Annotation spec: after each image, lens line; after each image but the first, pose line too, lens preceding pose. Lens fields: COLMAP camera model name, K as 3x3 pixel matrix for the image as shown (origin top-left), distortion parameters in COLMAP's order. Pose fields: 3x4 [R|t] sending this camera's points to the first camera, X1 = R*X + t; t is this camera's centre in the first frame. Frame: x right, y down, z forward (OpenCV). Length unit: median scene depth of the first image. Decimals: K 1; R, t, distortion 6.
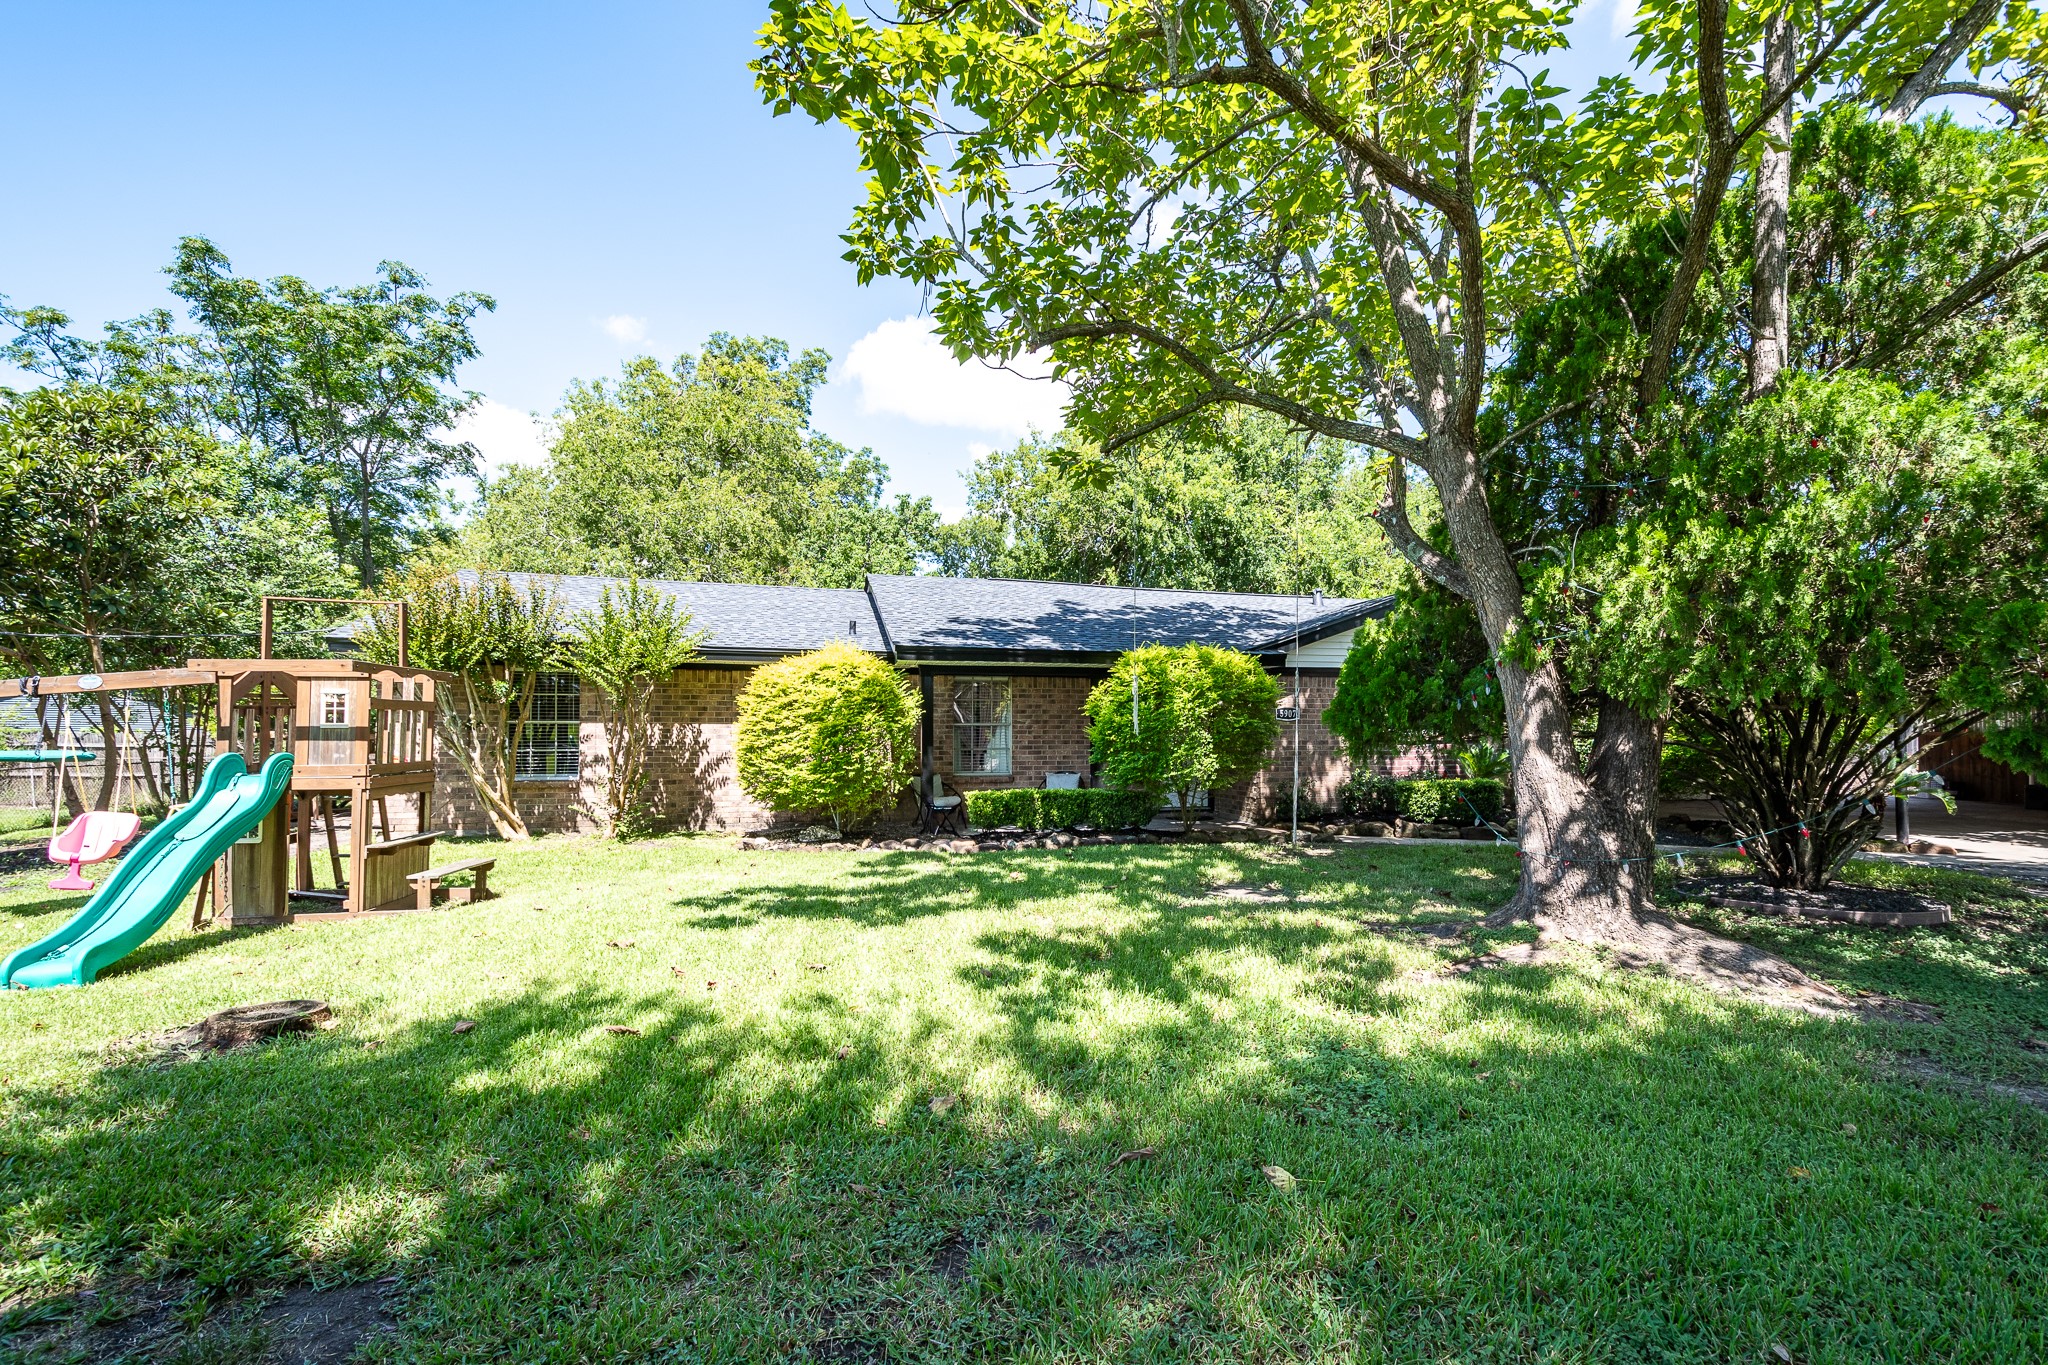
lens RADIAL K [[912.1, 0, 1001.5], [0, 912.1, 712.0], [0, 0, 1]] dist [0.012400, 0.000582]
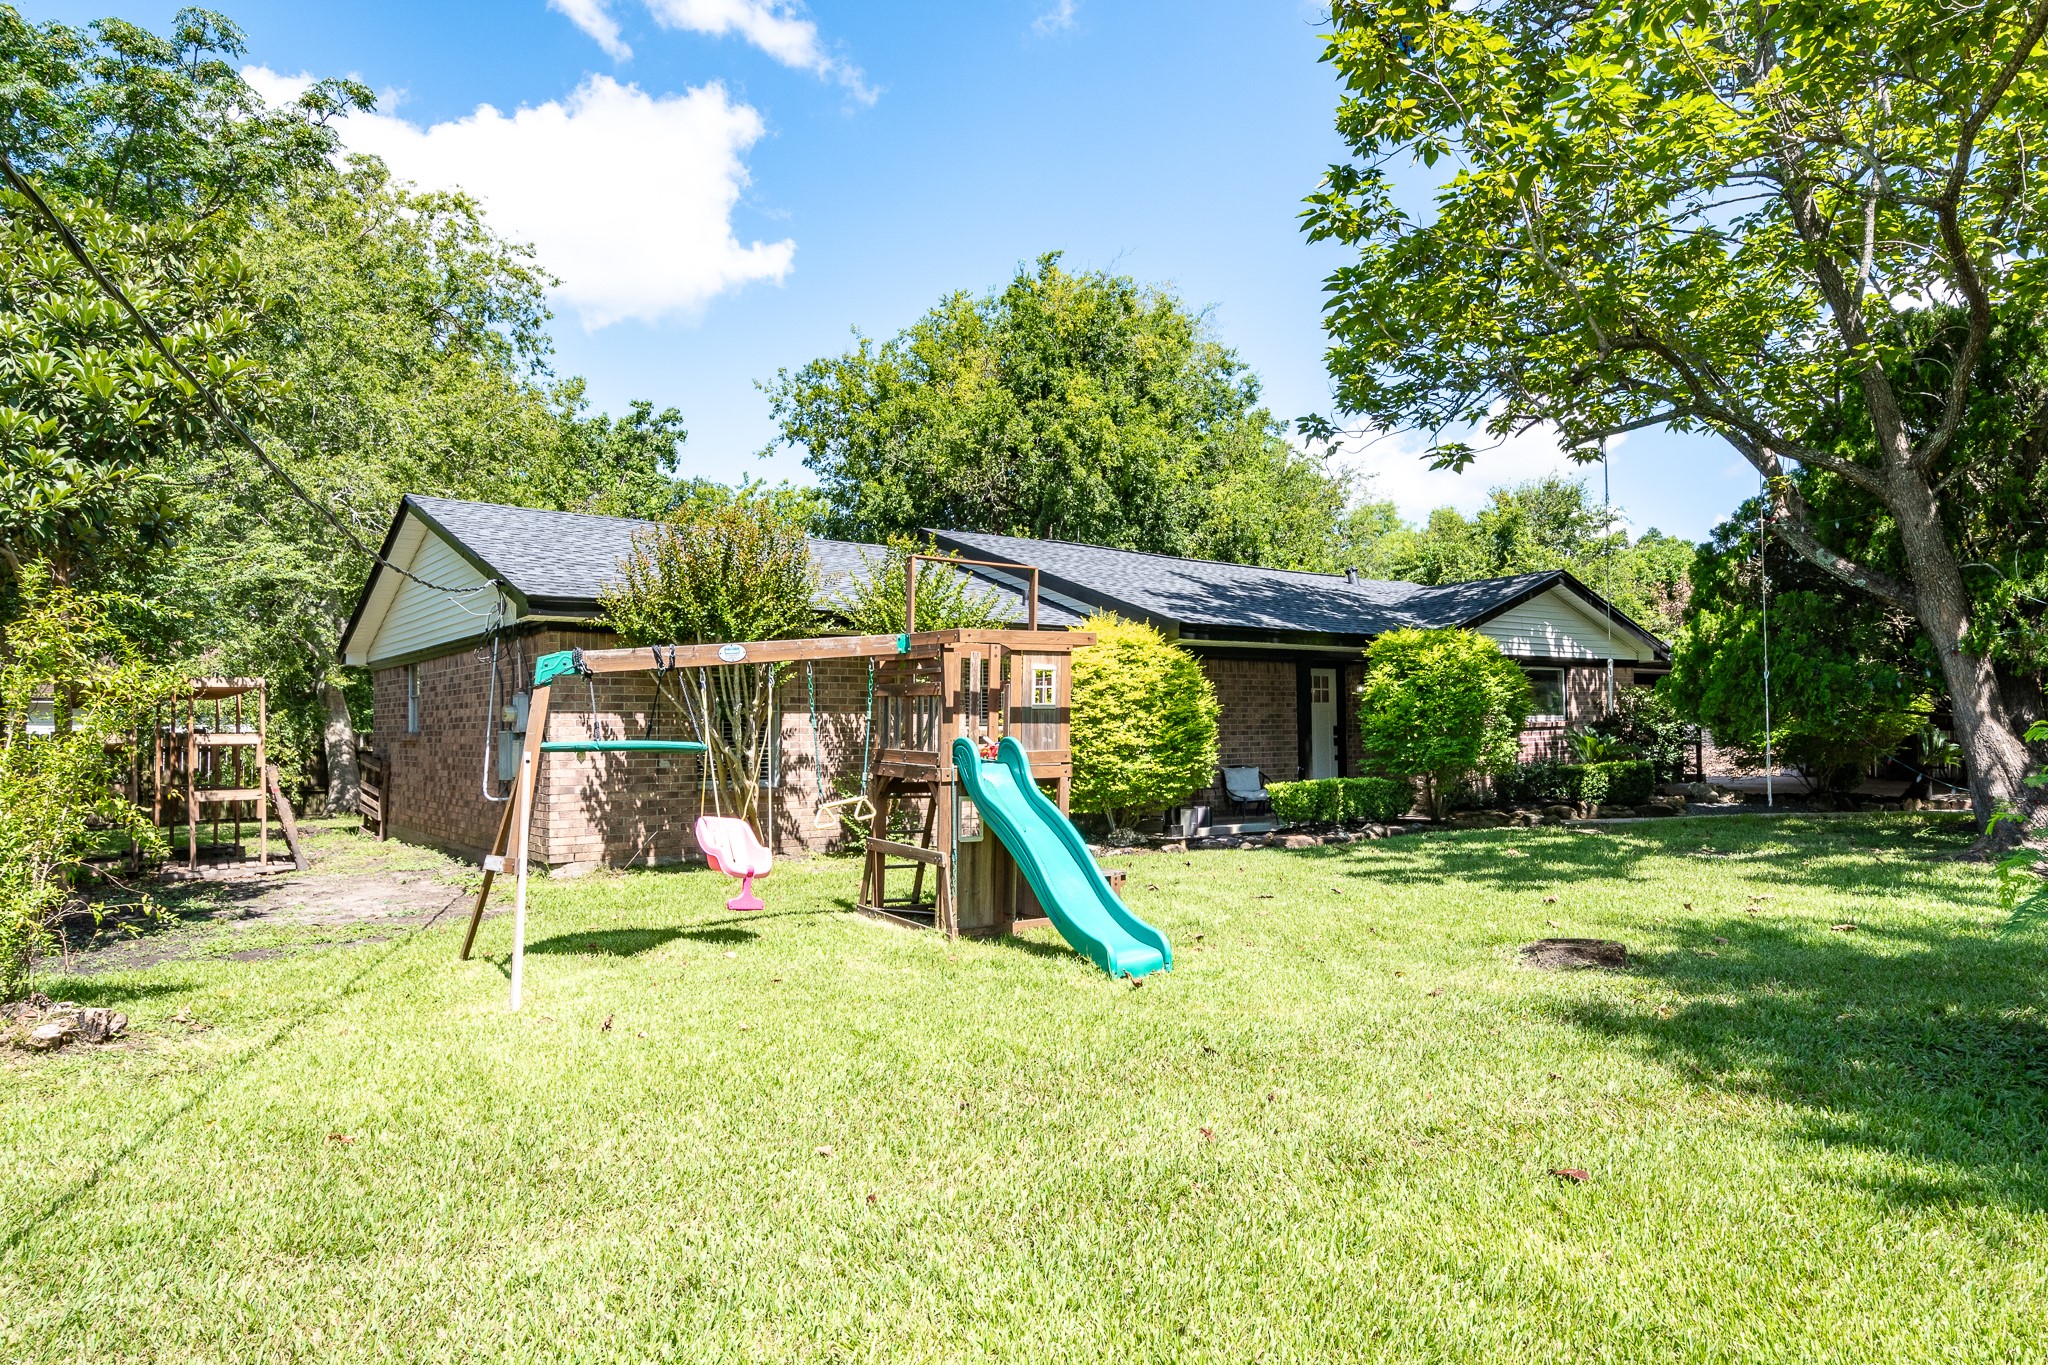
lens RADIAL K [[1249.7, 0, 1032.5], [0, 1249.7, 715.4], [0, 0, 1]] dist [0.002000, 0.001635]
pose [[0.922091, -0.006125, 0.386925, -0.865488], [0.005089, 0.999980, 0.003703, 0.013994], [-0.386940, -0.001445, 0.922104, -0.075799]]
